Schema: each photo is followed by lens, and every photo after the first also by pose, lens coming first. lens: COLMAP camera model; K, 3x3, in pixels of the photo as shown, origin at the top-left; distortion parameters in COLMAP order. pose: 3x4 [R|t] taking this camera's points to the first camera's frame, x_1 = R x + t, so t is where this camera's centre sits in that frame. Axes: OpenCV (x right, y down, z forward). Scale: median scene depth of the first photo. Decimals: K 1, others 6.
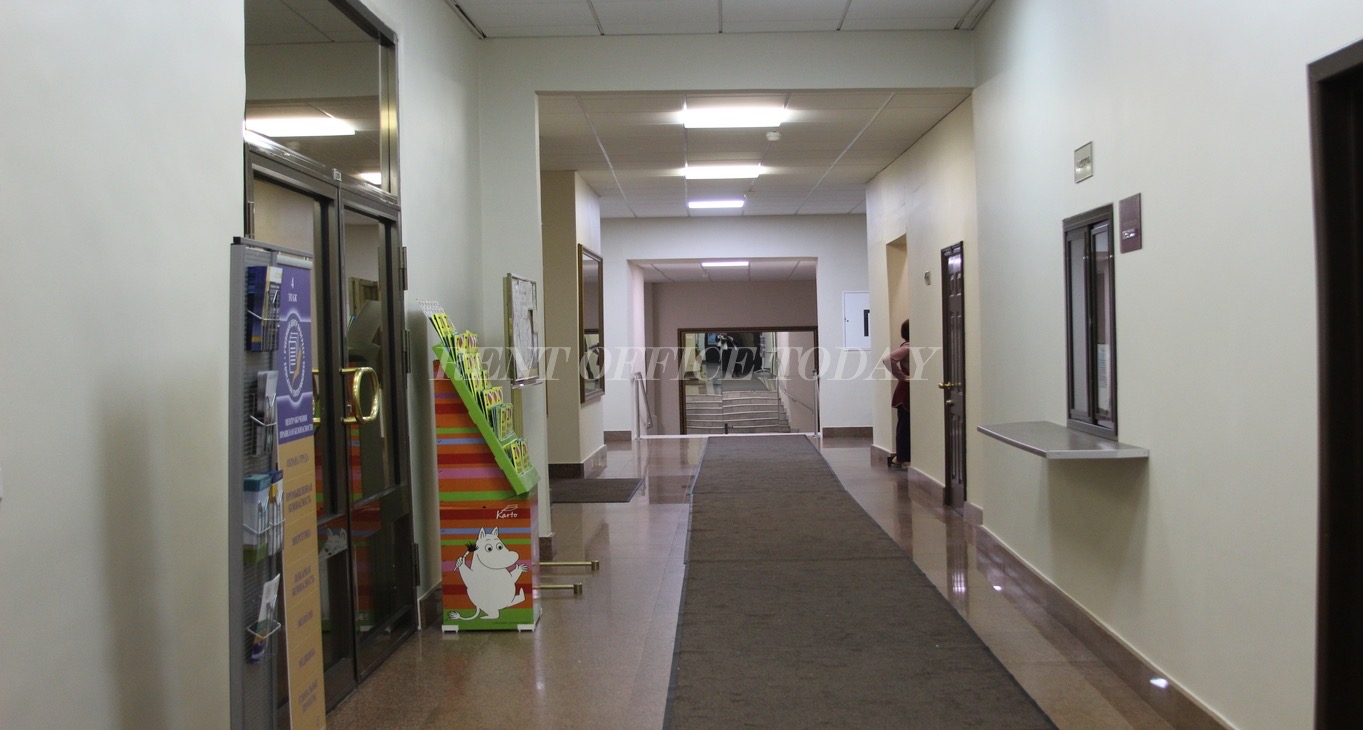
lens RADIAL K [[1736.2, 0, 681.2], [0, 1736.2, 404.4], [0, 0, 1]] dist [-0.242701, 0.018135]
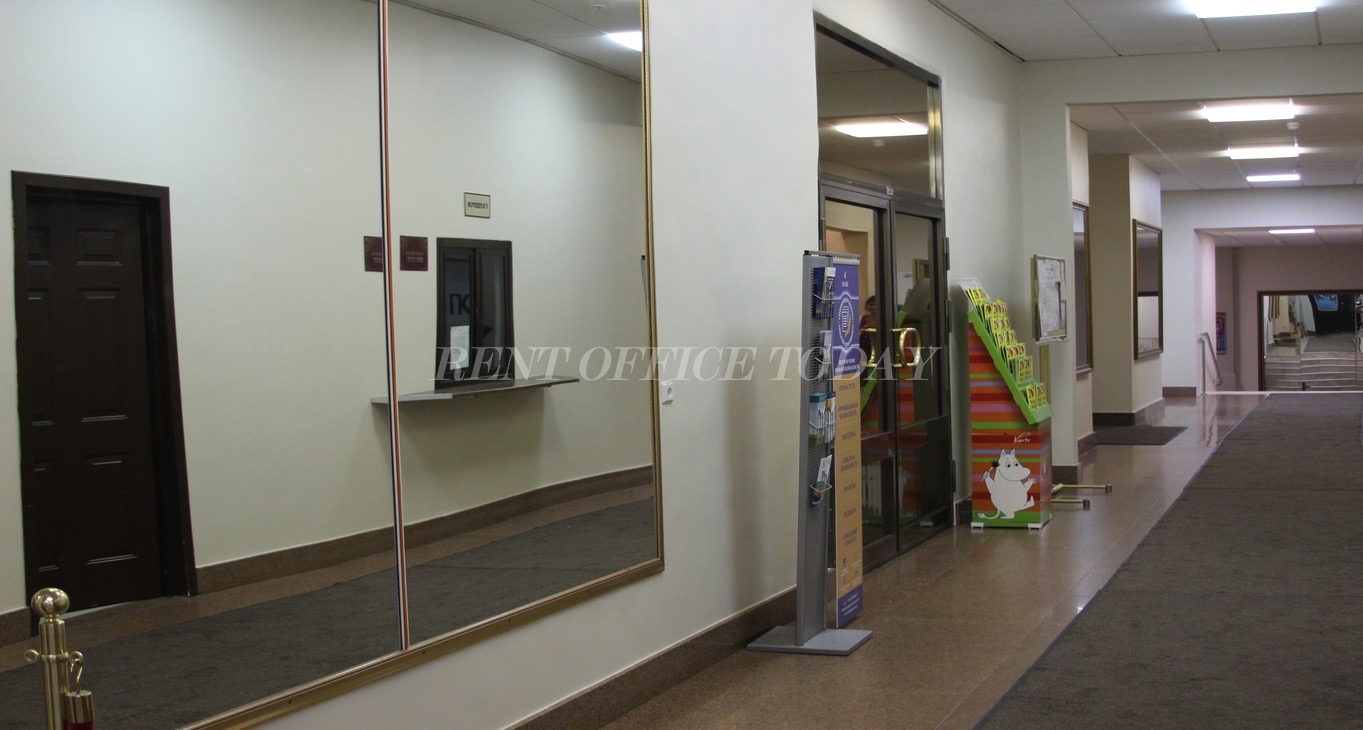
lens RADIAL K [[1714.7, 0, 681.5], [0, 1714.7, 365.0], [0, 0, 1]] dist [-0.145749, 0.026097]
pose [[0.938752, 0.011336, -0.344407, 0.102765], [-0.010941, 0.999935, 0.003092, 0.005294], [0.344420, 0.000865, 0.938815, -0.312379]]
